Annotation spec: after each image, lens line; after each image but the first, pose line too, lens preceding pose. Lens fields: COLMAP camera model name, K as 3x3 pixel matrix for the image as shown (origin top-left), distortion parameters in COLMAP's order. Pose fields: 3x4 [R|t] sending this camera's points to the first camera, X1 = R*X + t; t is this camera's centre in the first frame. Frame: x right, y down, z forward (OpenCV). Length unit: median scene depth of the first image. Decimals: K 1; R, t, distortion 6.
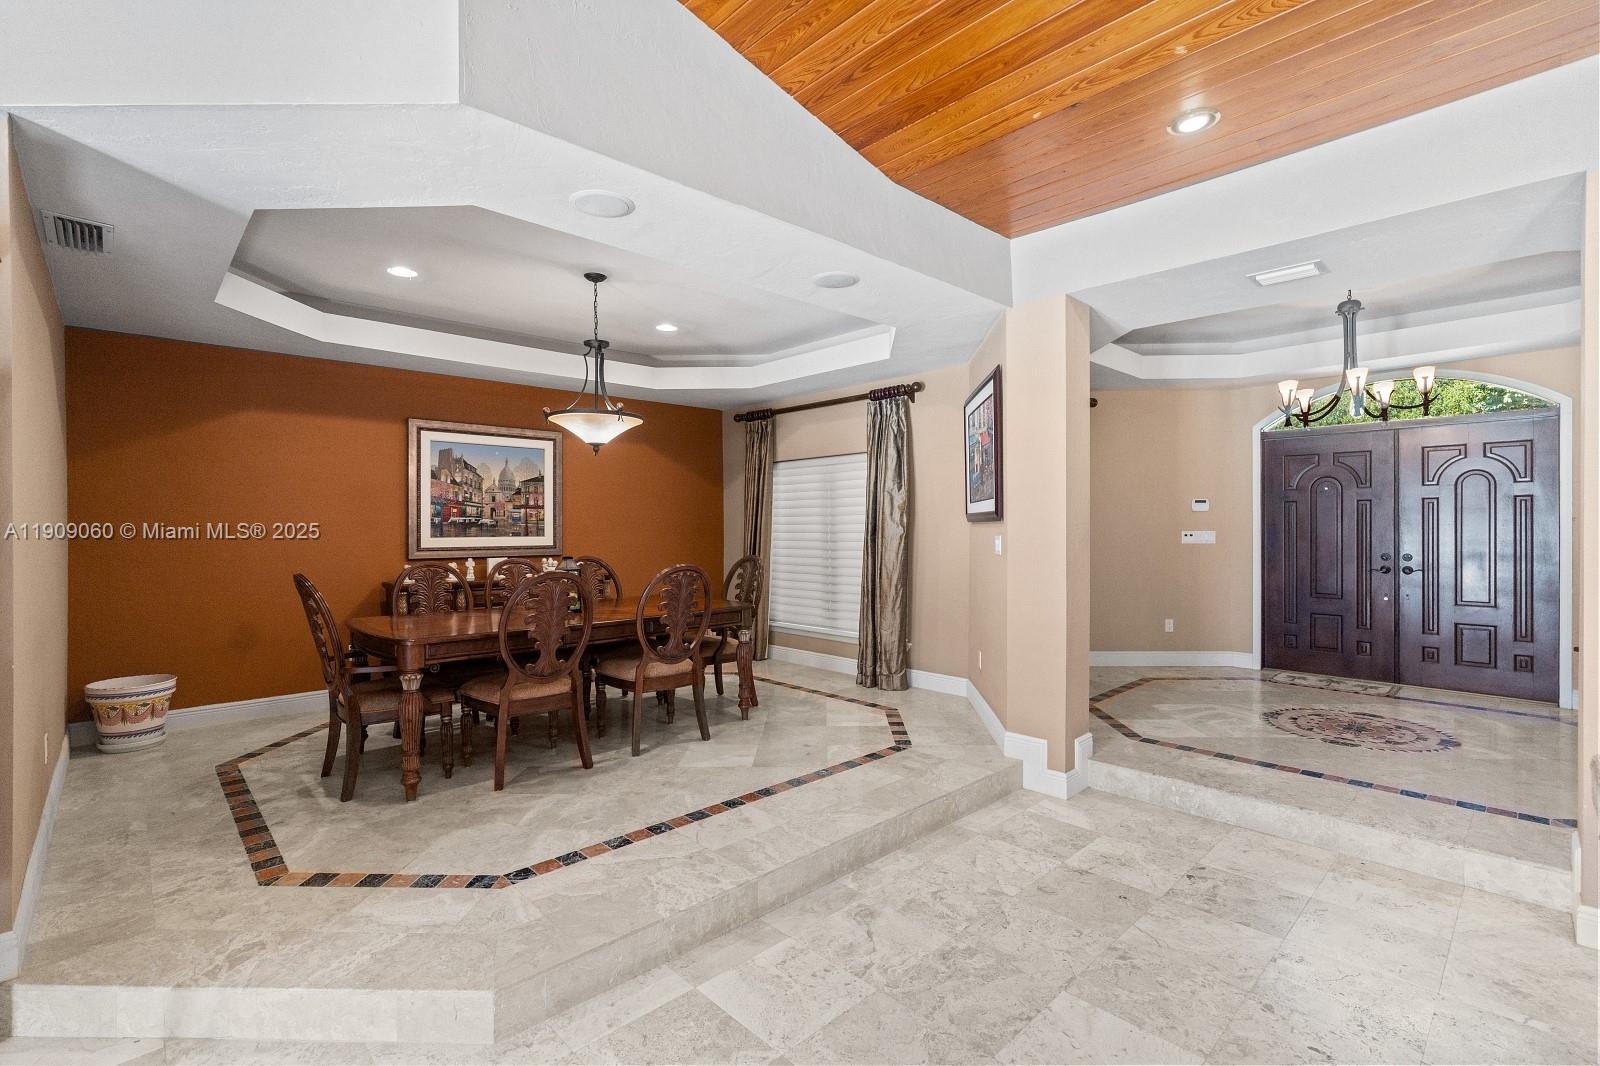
lens RADIAL K [[723.7, 0, 803.7], [0, 723.7, 526.6], [0, 0, 1]] dist [-0.014631, 0.009031]
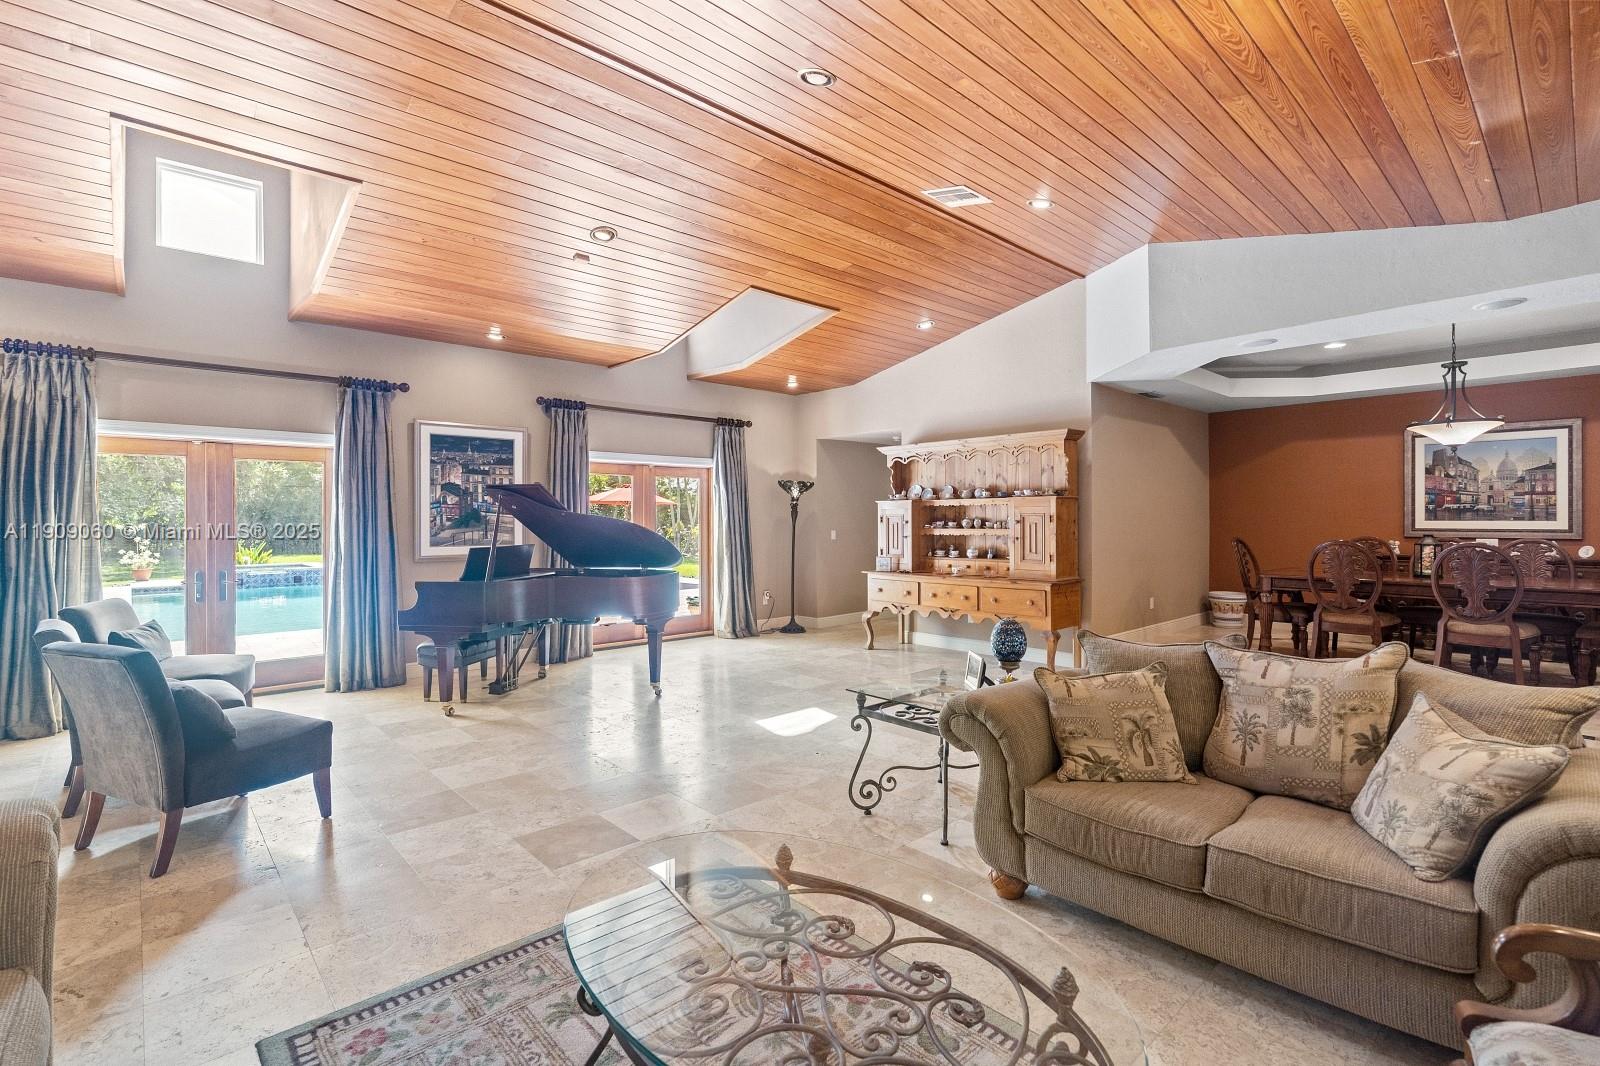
lens RADIAL K [[738.7, 0, 794.3], [0, 738.7, 520.9], [0, 0, 1]] dist [-0.002066, 0.000119]
pose [[-0.012146, 0.008335, -0.999891, 0.815116], [0.003329, 0.999960, 0.008296, 0.001306], [0.999921, -0.003228, -0.012174, -0.103184]]
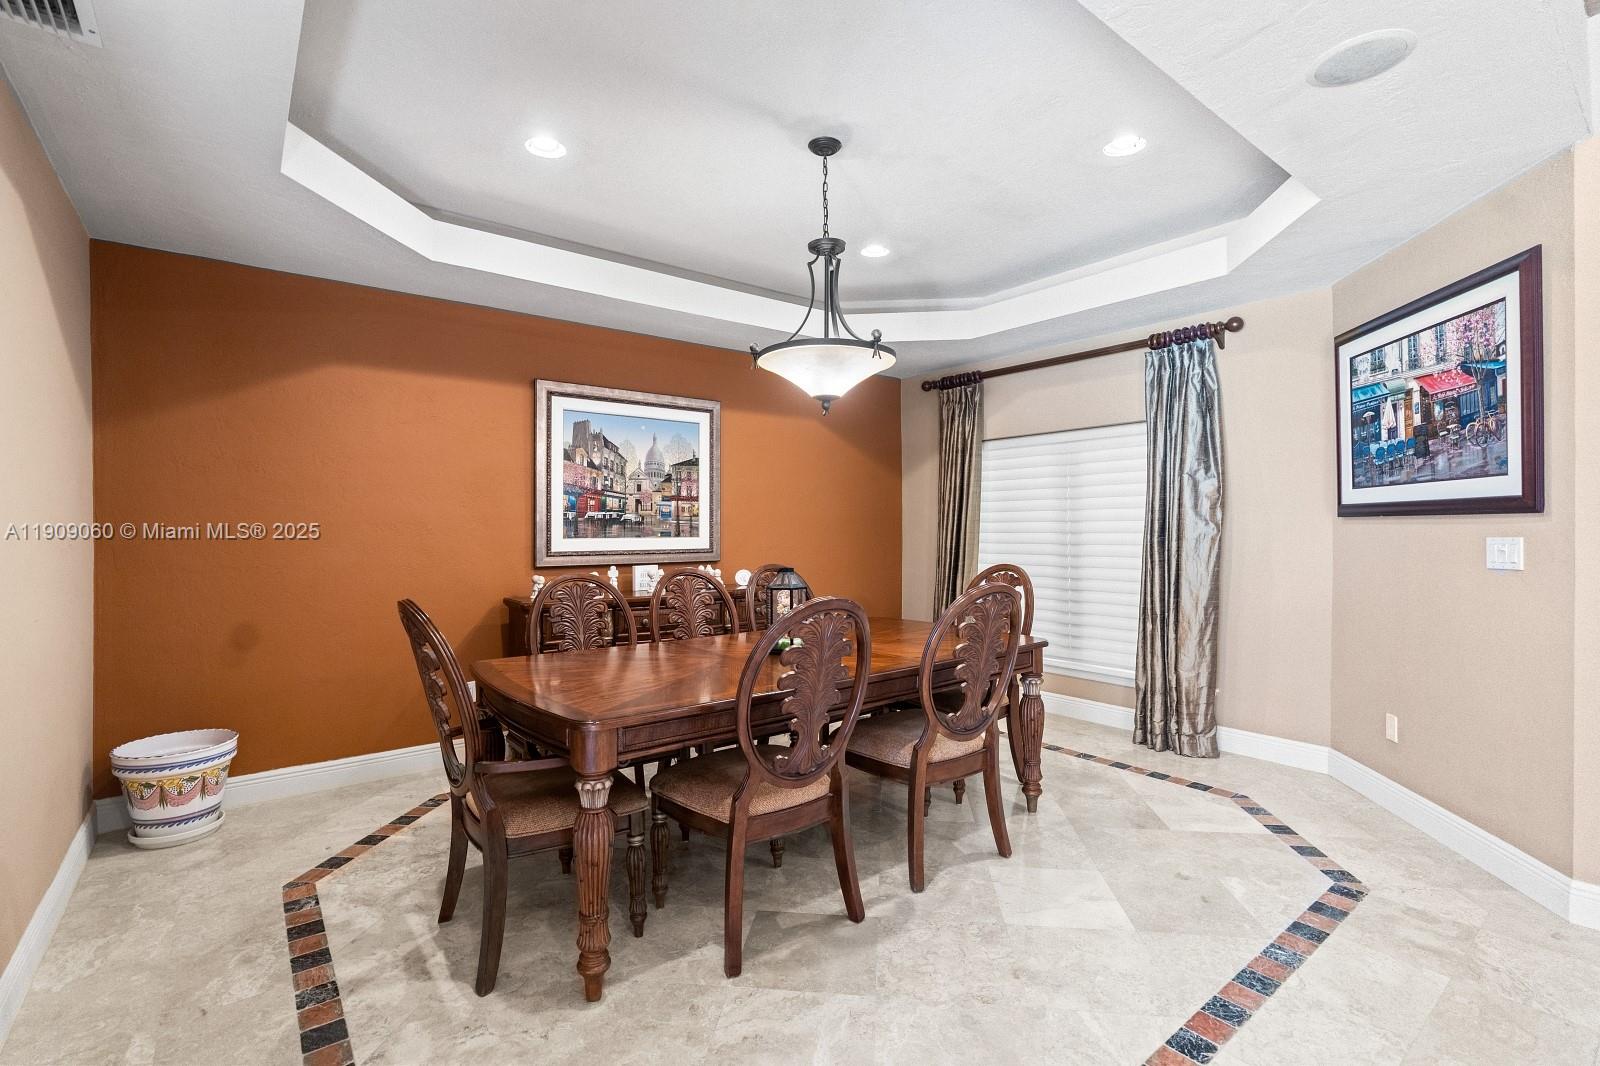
lens RADIAL K [[723.7, 0, 803.7], [0, 723.7, 526.6], [0, 0, 1]] dist [-0.014631, 0.009031]
pose [[0.995998, 0.000660, -0.089370, -0.202033], [-0.000682, 1.000000, -0.000221, 0.002998], [0.089370, 0.000282, 0.995998, 0.274151]]
